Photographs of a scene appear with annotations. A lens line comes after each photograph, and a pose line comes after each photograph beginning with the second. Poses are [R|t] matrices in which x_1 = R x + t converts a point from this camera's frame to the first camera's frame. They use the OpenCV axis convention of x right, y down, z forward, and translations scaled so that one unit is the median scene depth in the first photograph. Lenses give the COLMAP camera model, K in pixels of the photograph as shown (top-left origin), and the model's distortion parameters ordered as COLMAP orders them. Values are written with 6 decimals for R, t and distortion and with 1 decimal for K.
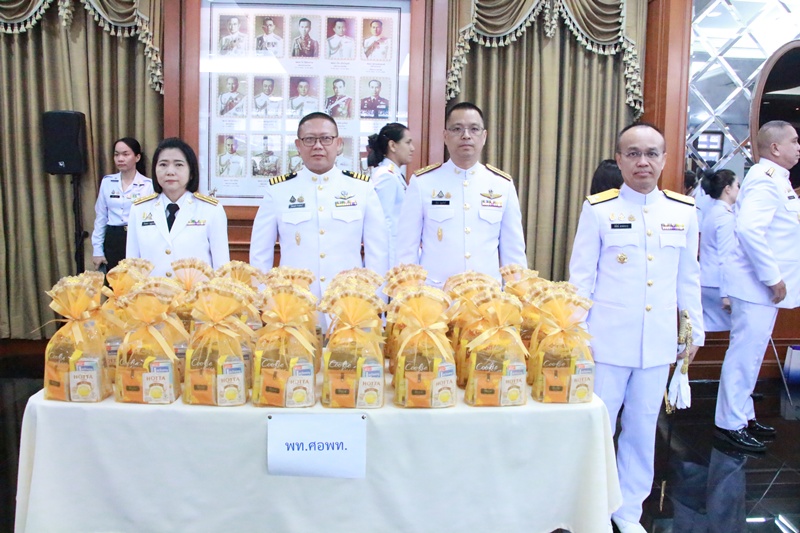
lens RADIAL K [[744.9, 0, 400.0], [0, 744.9, 266.5], [0, 0, 1]] dist [-0.178277, 0.248970]
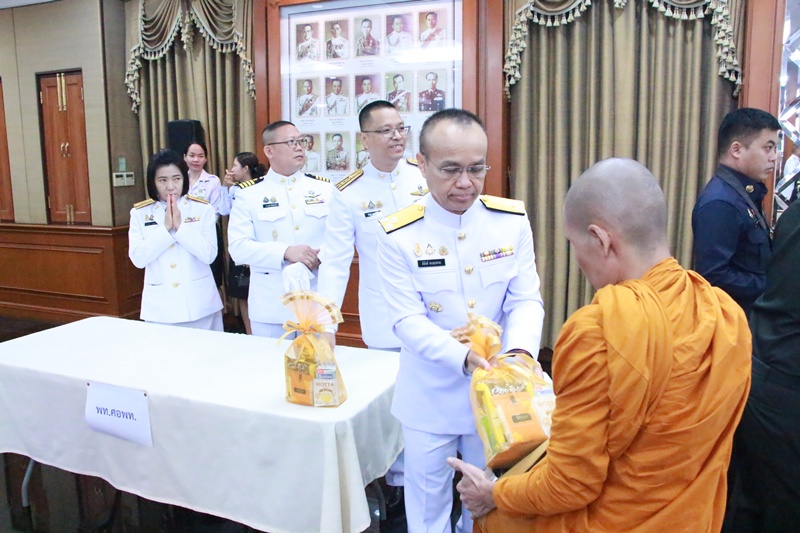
lens RADIAL K [[744.9, 0, 400.0], [0, 744.9, 266.5], [0, 0, 1]] dist [-0.178277, 0.248970]
pose [[0.880987, 0.041894, -0.471283, 0.415153], [-0.022901, 0.998680, 0.045968, -0.034902], [0.472587, -0.029704, 0.880783, 0.090443]]
